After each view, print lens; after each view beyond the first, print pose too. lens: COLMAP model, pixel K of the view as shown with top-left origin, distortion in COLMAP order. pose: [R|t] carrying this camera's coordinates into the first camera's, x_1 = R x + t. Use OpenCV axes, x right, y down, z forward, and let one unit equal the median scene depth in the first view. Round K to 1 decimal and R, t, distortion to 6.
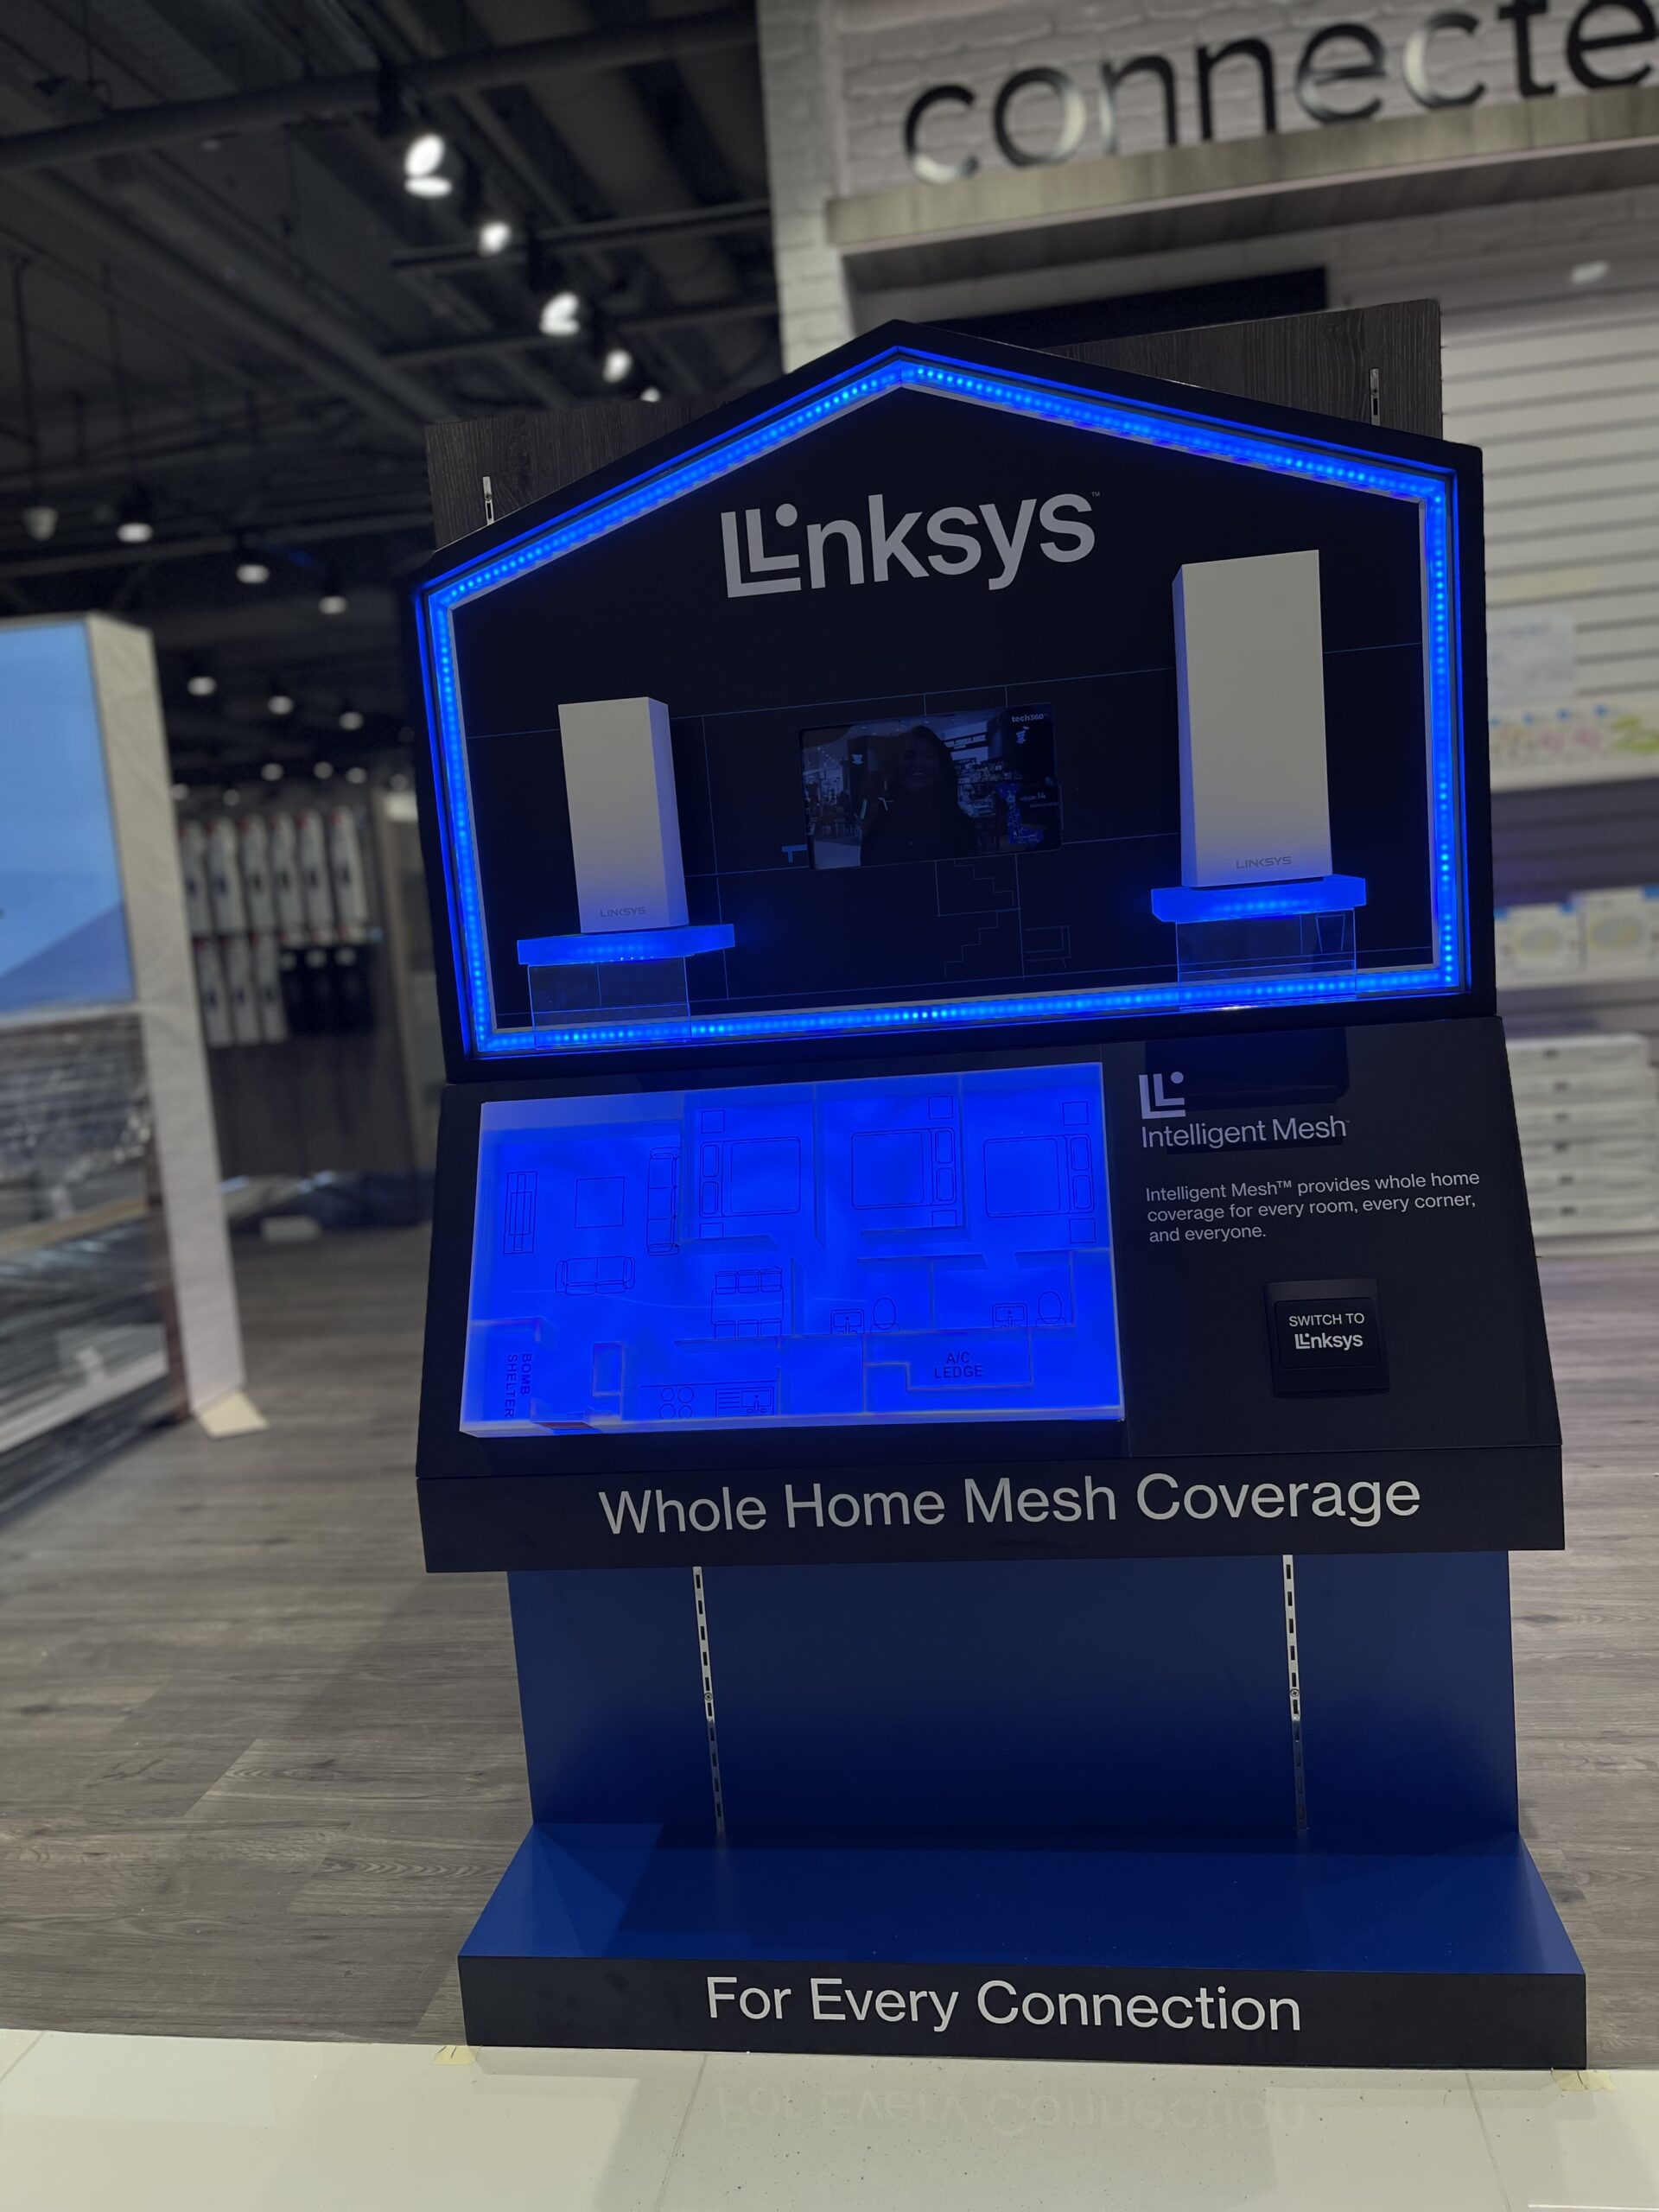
lens RADIAL K [[1679.8, 0, 825.6], [0, 1679.8, 1112.7], [0, 0, 1]] dist [0.055629, -0.074011]
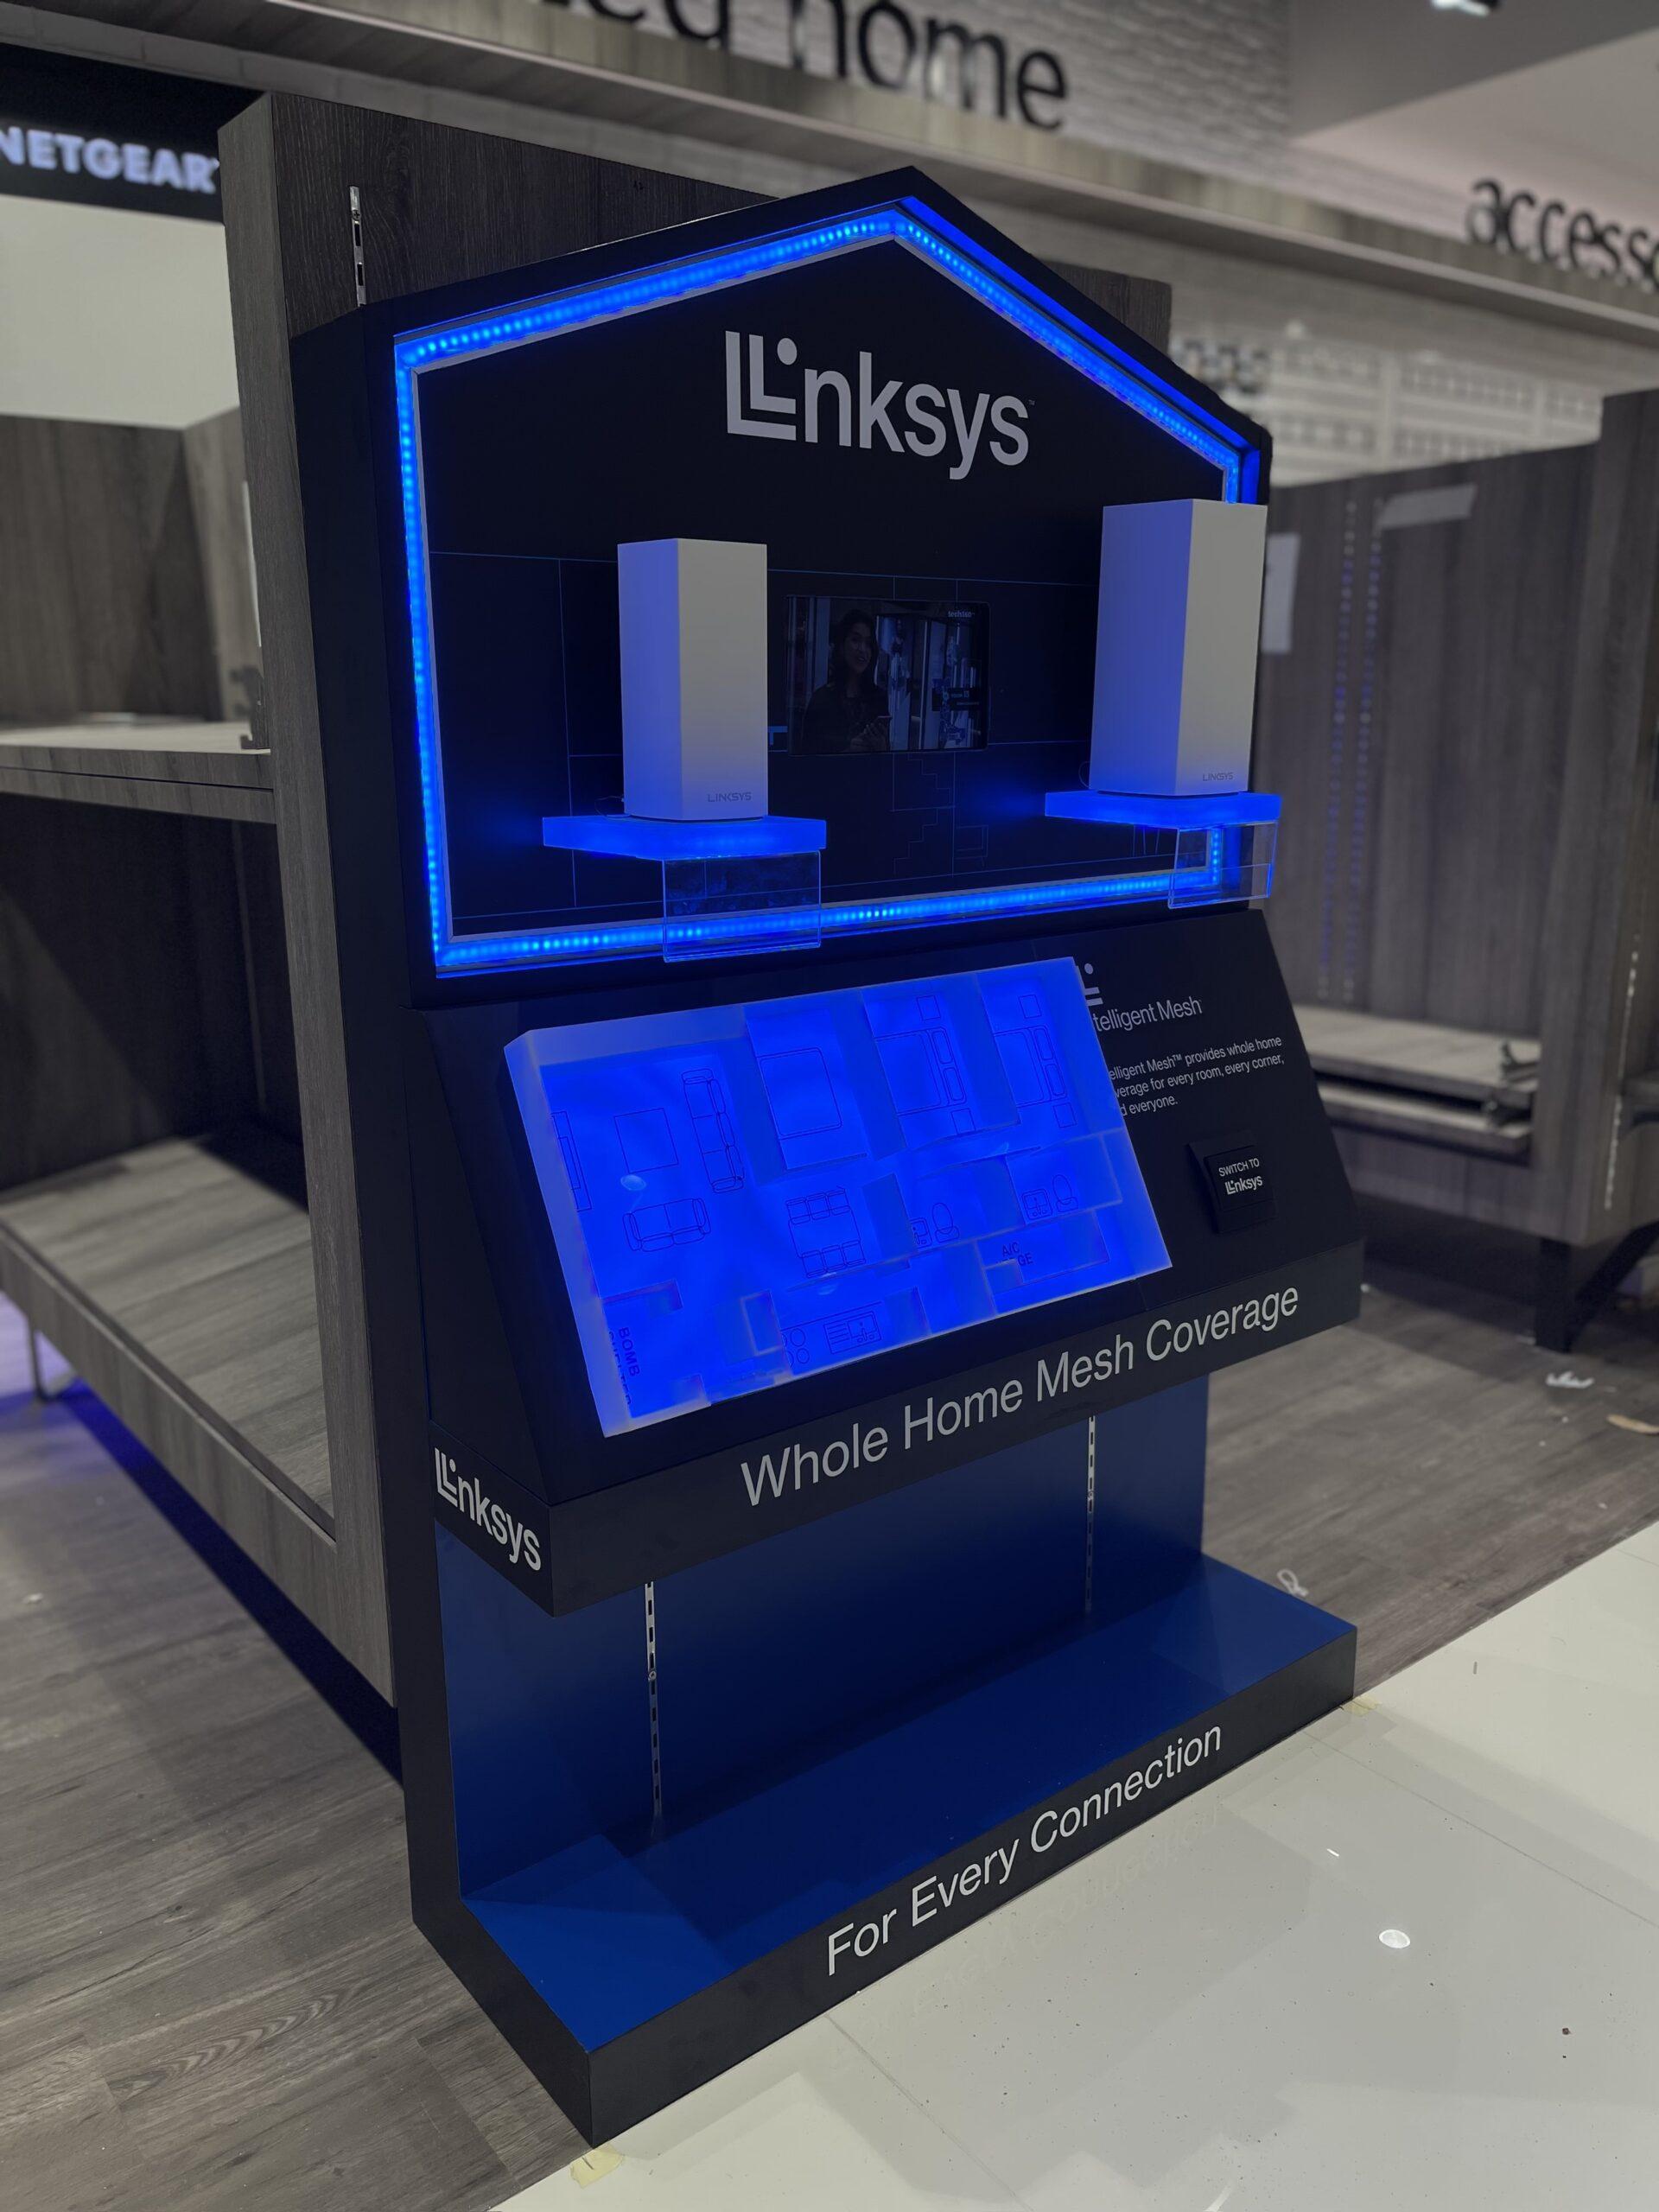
lens RADIAL K [[1679.8, 0, 826.4], [0, 1679.8, 1121.7], [0, 0, 1]] dist [0.055629, -0.074011]
pose [[0.689956, -0.099861, 0.716930, -0.710290], [0.045711, 0.994472, 0.094528, -0.033409], [-0.722407, -0.032449, 0.690707, 0.363635]]
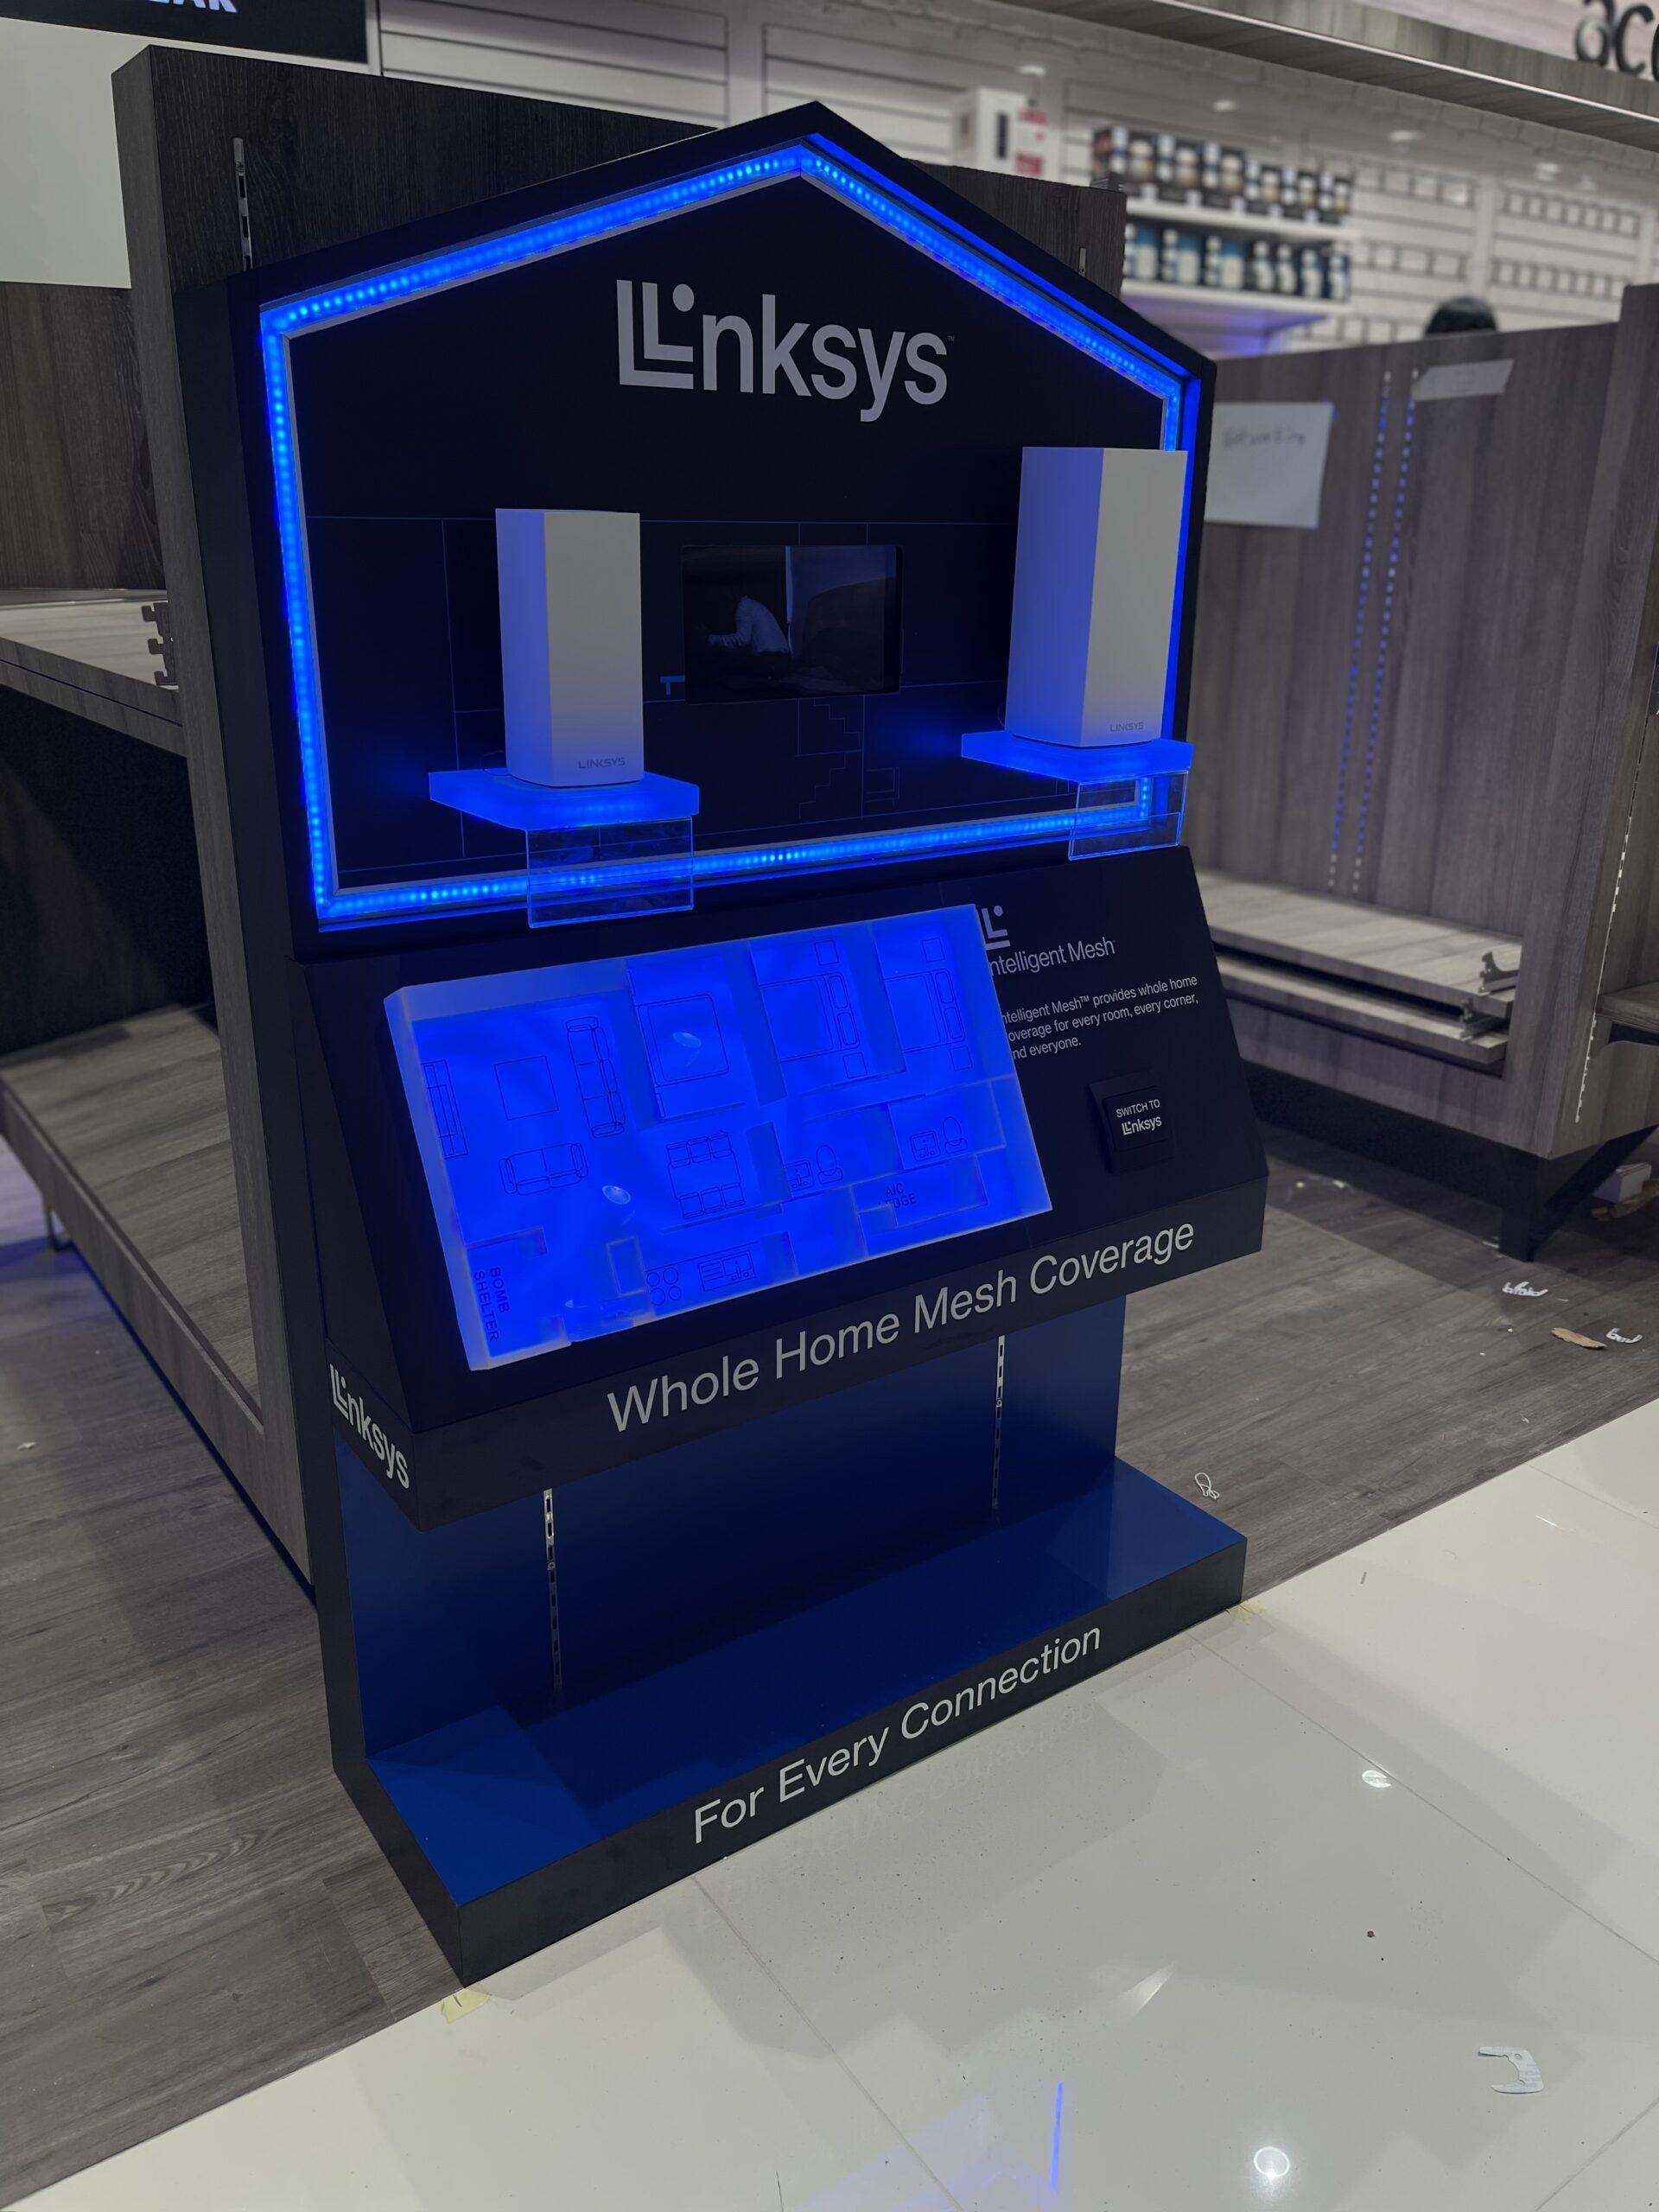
lens RADIAL K [[1679.8, 0, 832.1], [0, 1679.8, 1120.8], [0, 0, 1]] dist [0.055629, -0.074011]
pose [[0.724454, -0.147742, 0.673305, -0.648459], [0.018025, 0.980488, 0.195751, -0.105313], [-0.689088, -0.129676, 0.712981, 0.261340]]
